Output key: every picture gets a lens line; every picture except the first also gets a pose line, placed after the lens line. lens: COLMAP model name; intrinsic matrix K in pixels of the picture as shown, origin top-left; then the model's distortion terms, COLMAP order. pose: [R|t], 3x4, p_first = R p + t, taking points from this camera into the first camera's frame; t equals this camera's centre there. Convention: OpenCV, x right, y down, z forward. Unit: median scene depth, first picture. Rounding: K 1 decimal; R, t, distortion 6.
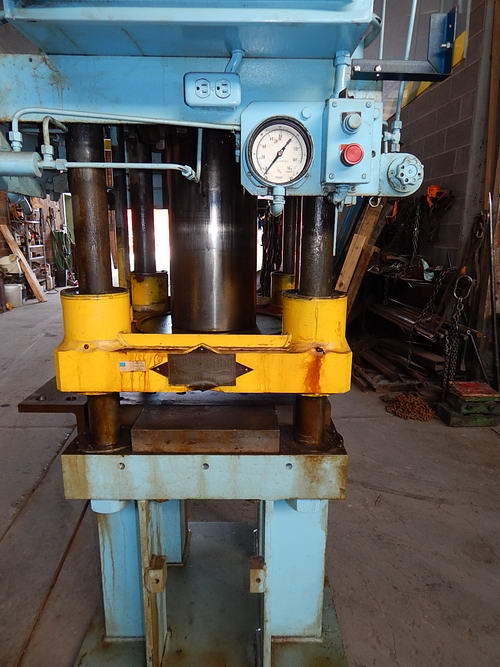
lens RADIAL K [[433.2, 0, 247.8], [0, 433.2, 333.6], [0, 0, 1]] dist [-0.002542, -0.001795]
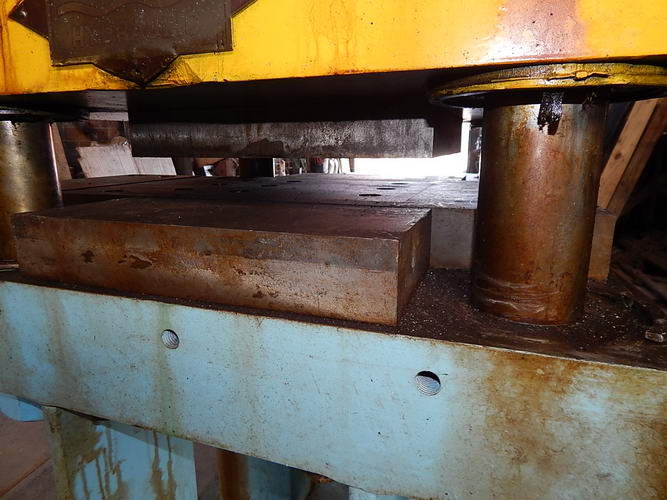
lens RADIAL K [[433.2, 0, 333.7], [0, 433.2, 243.4], [0, 0, 1]] dist [-0.002542, -0.001795]
pose [[0.937293, 0.061309, -0.343108, 0.126754], [-0.064025, 0.997942, 0.003419, 0.224889], [0.342612, 0.018763, 0.939290, 0.731623]]
